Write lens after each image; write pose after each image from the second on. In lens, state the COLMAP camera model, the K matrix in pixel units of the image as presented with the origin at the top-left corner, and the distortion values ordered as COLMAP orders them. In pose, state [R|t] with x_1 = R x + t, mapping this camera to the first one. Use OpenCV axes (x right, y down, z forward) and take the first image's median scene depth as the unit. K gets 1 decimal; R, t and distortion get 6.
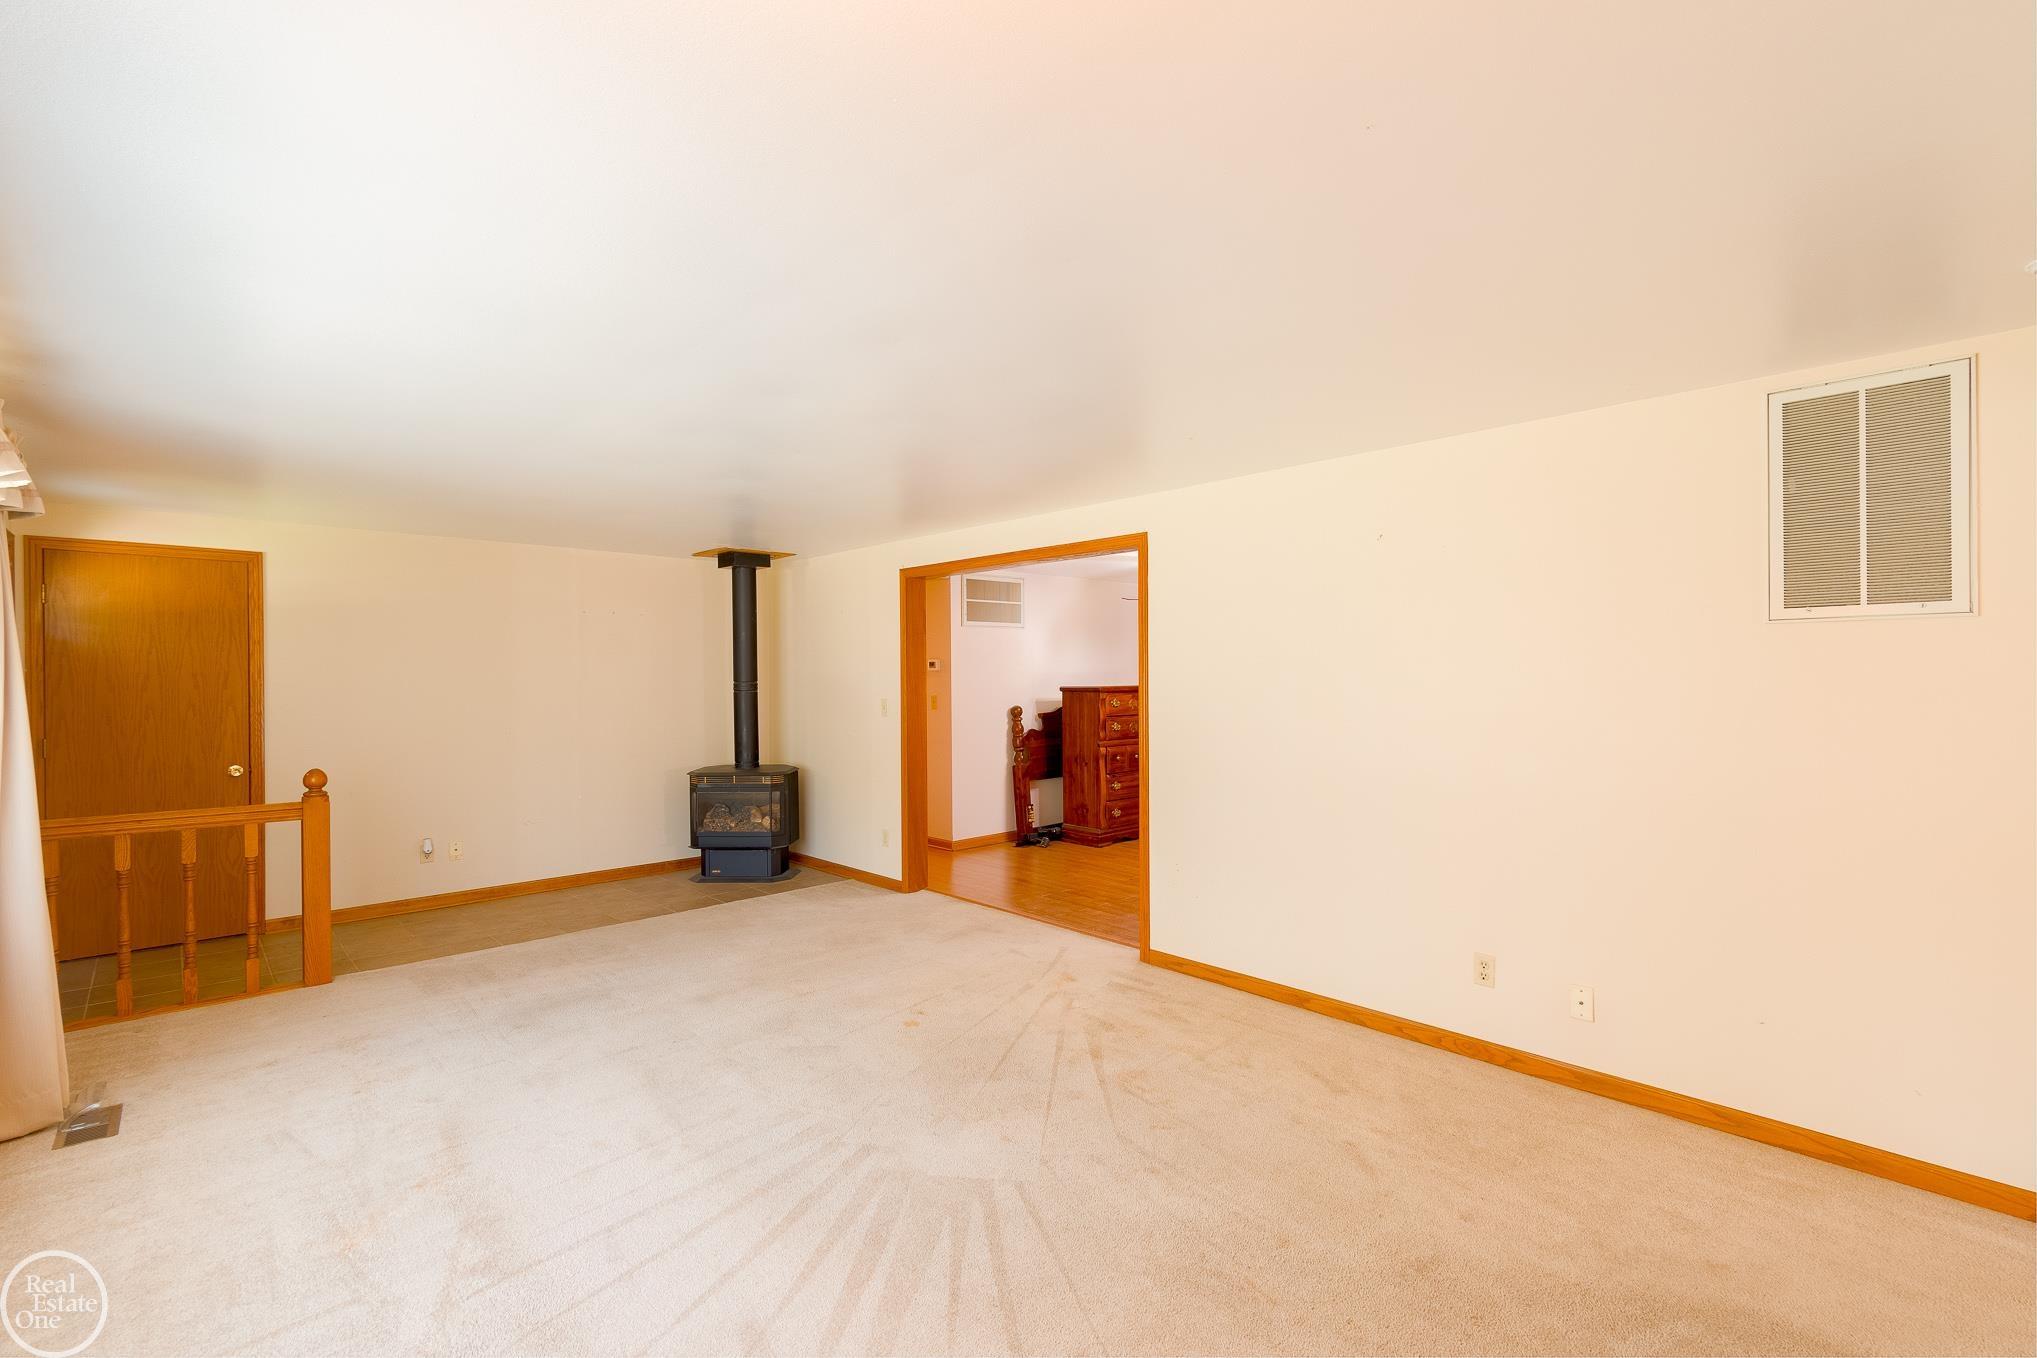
lens RADIAL K [[908.6, 0, 1019.9], [0, 908.6, 677.7], [0, 0, 1]] dist [0.000554, -0.000255]
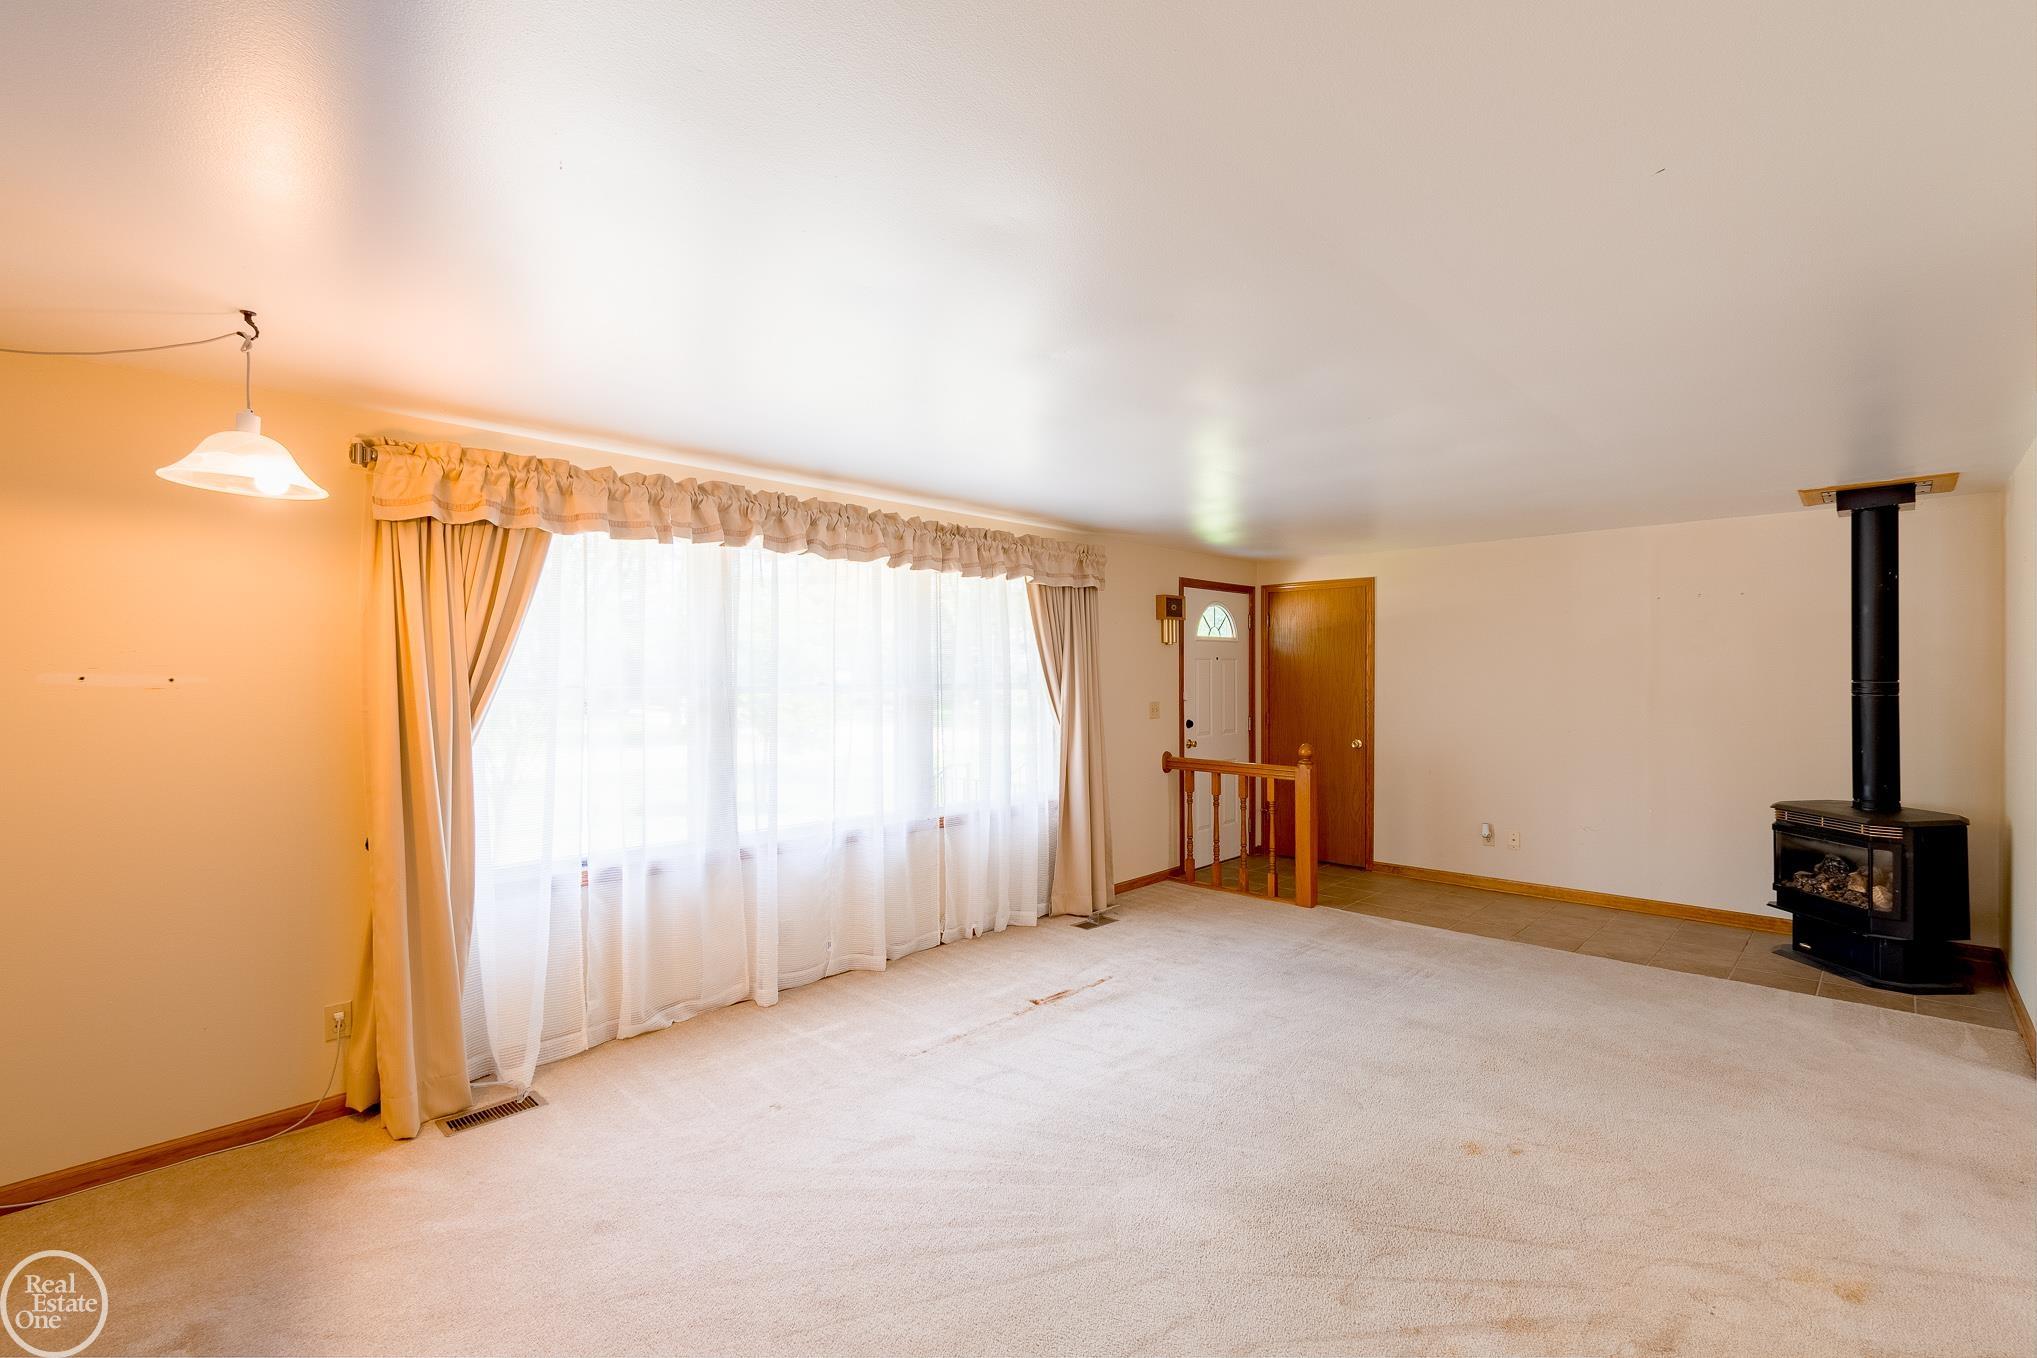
lens RADIAL K [[908.6, 0, 1019.7], [0, 908.6, 679.5], [0, 0, 1]] dist [0.000554, -0.000255]
pose [[0.036259, 0.006899, -0.999319, 0.436990], [-0.000911, 0.999976, 0.006871, -0.000449], [0.999342, 0.000662, 0.036265, 0.447582]]
